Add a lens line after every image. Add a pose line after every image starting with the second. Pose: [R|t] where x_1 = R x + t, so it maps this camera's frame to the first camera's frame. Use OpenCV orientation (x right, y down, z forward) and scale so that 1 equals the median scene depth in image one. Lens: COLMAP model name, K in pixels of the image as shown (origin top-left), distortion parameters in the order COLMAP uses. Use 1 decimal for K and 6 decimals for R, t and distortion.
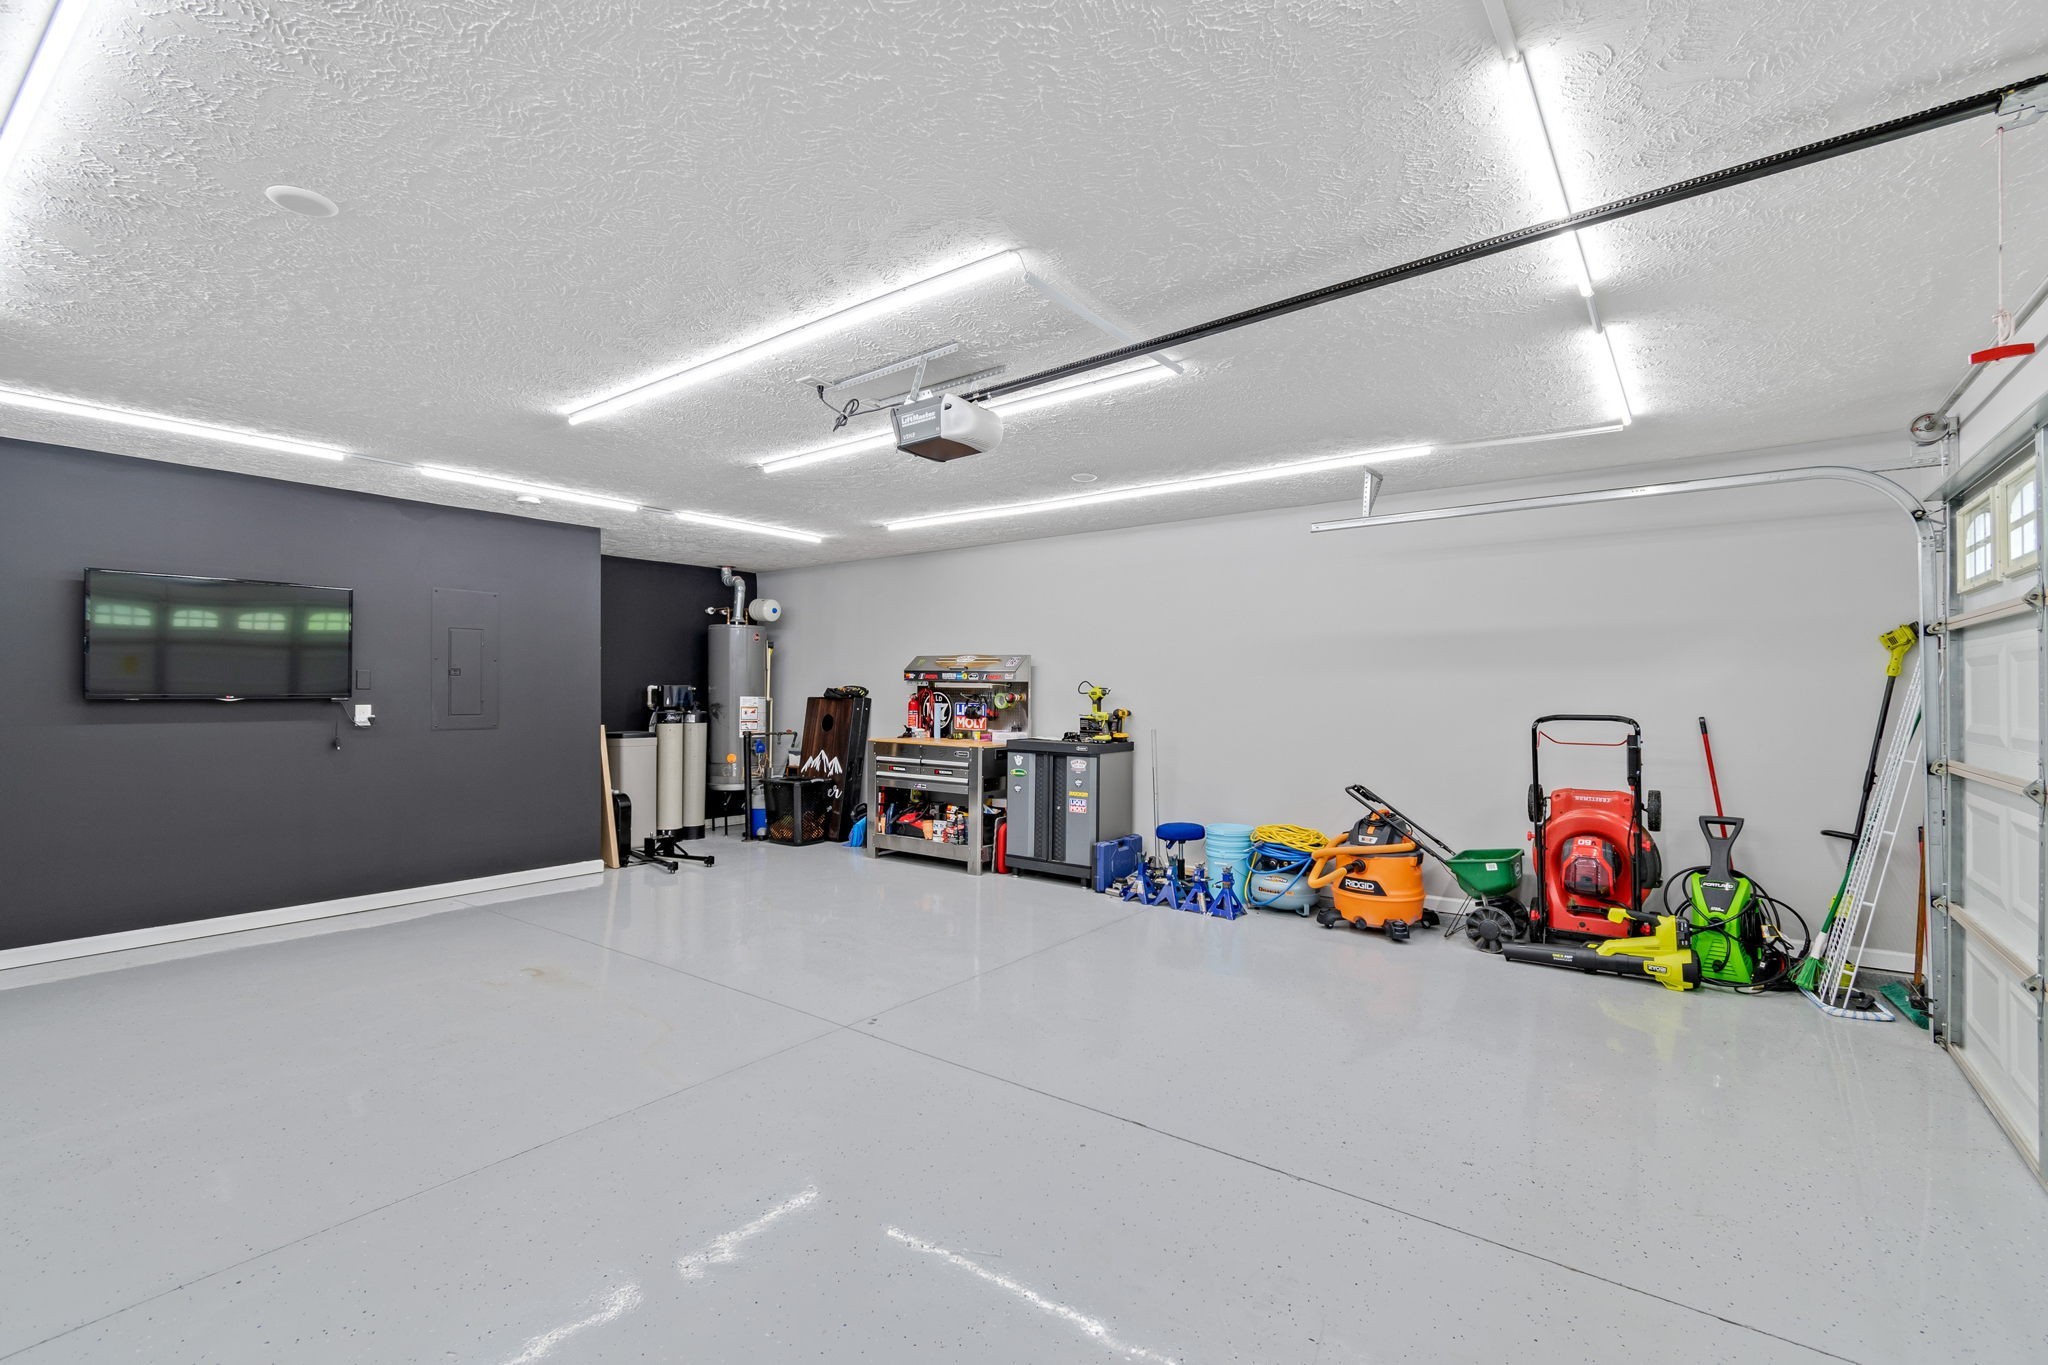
lens RADIAL K [[920.0, 0, 1027.4], [0, 920.0, 681.1], [0, 0, 1]] dist [0.001714, 0.001428]
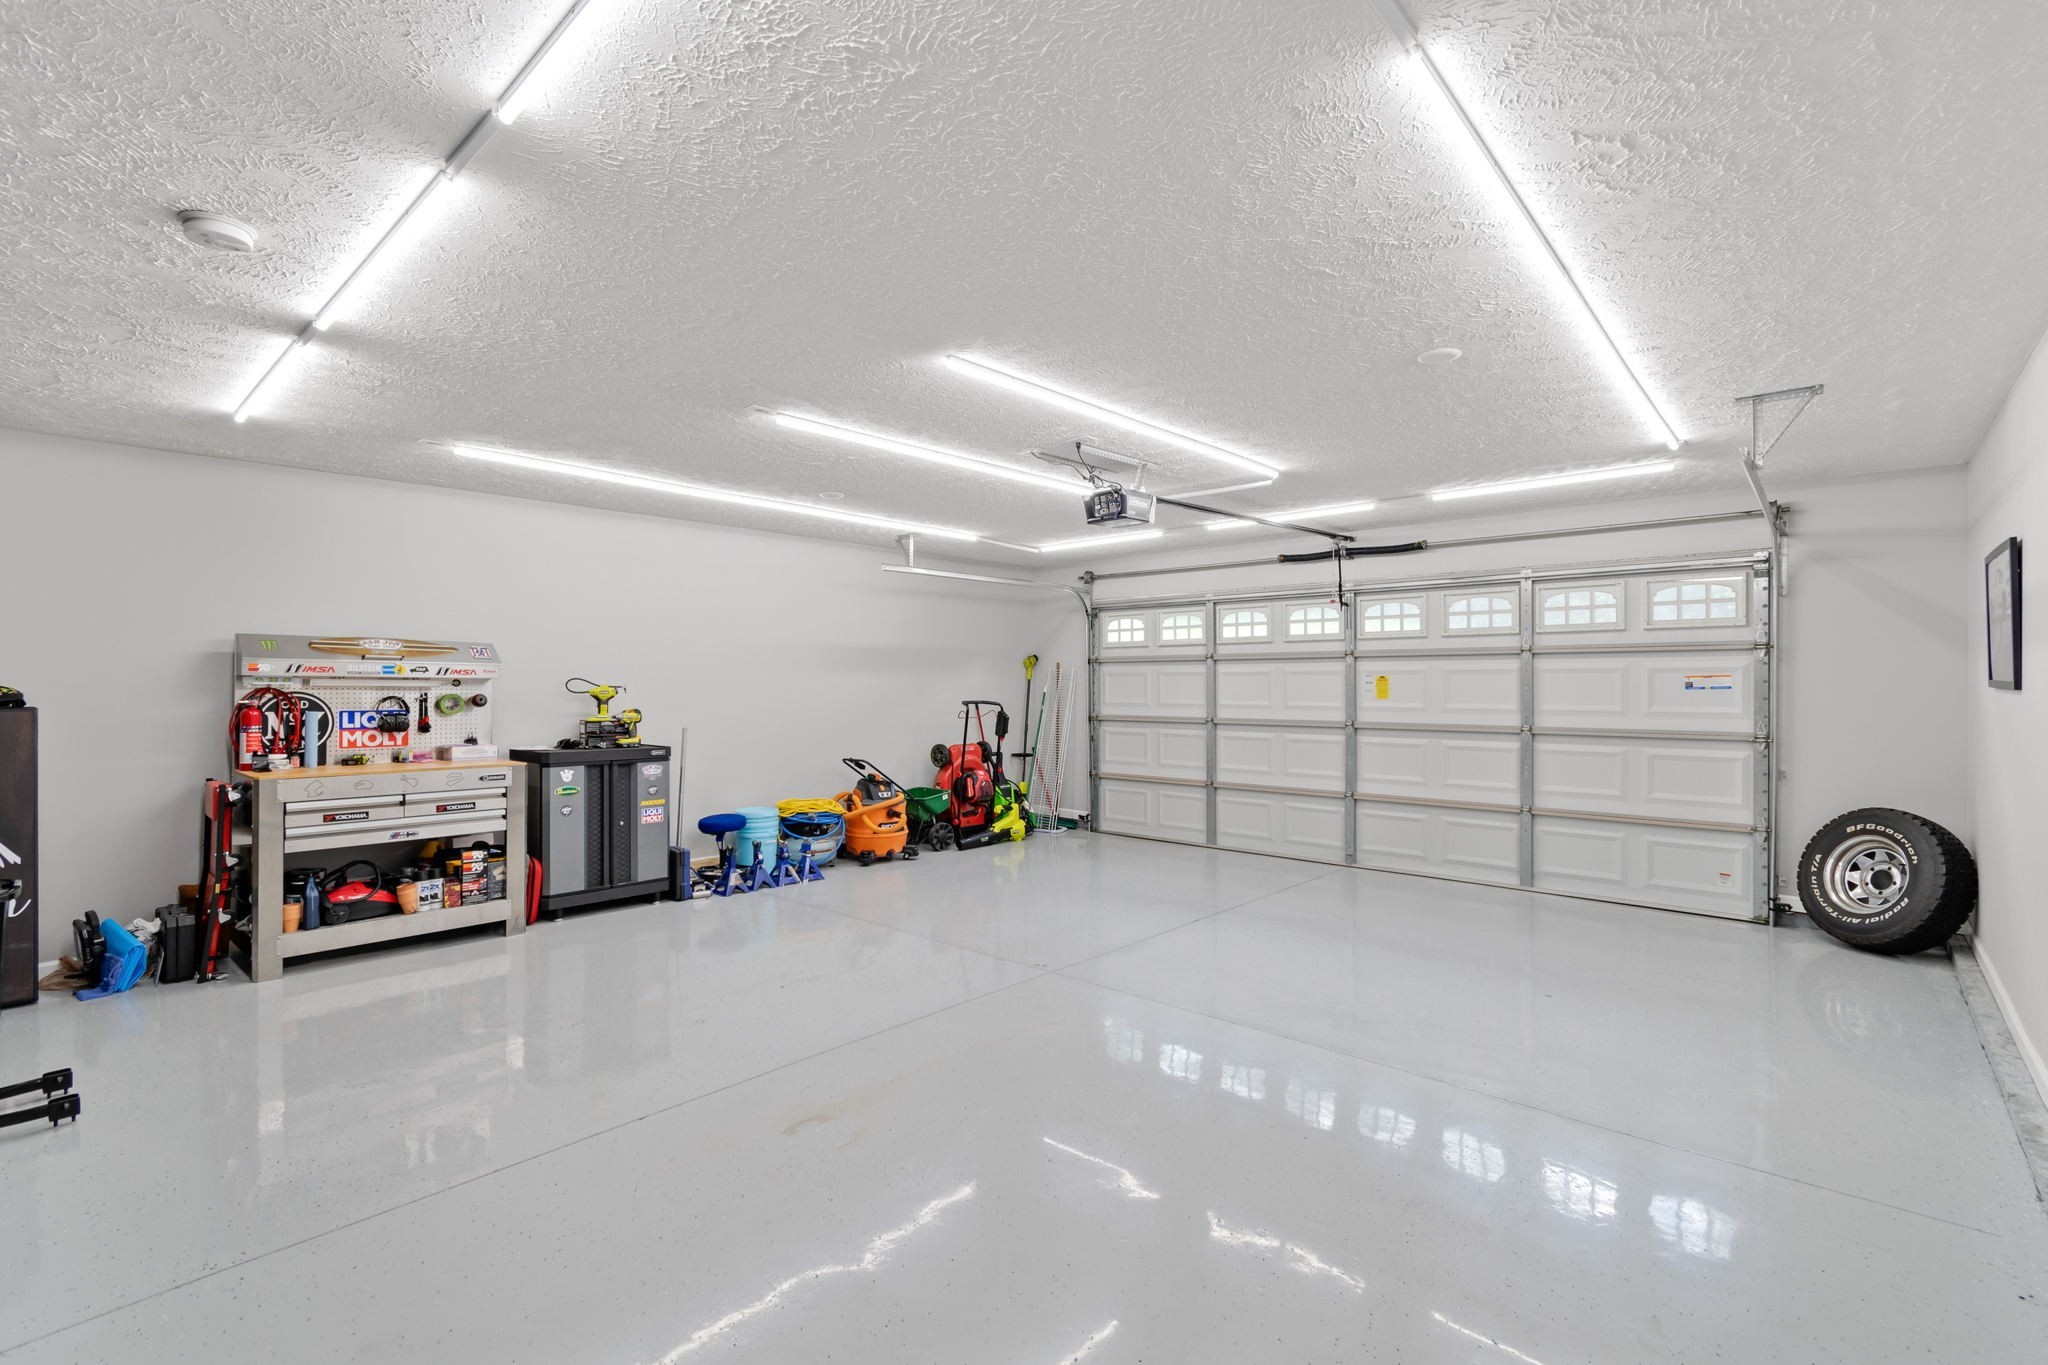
lens RADIAL K [[920.0, 0, 1027.4], [0, 920.0, 681.1], [0, 0, 1]] dist [0.001714, 0.001428]
pose [[0.095393, -0.004553, 0.995429, -0.823111], [-0.010532, 0.999929, 0.005583, -0.007104], [-0.995384, -0.011017, 0.095338, 0.543985]]
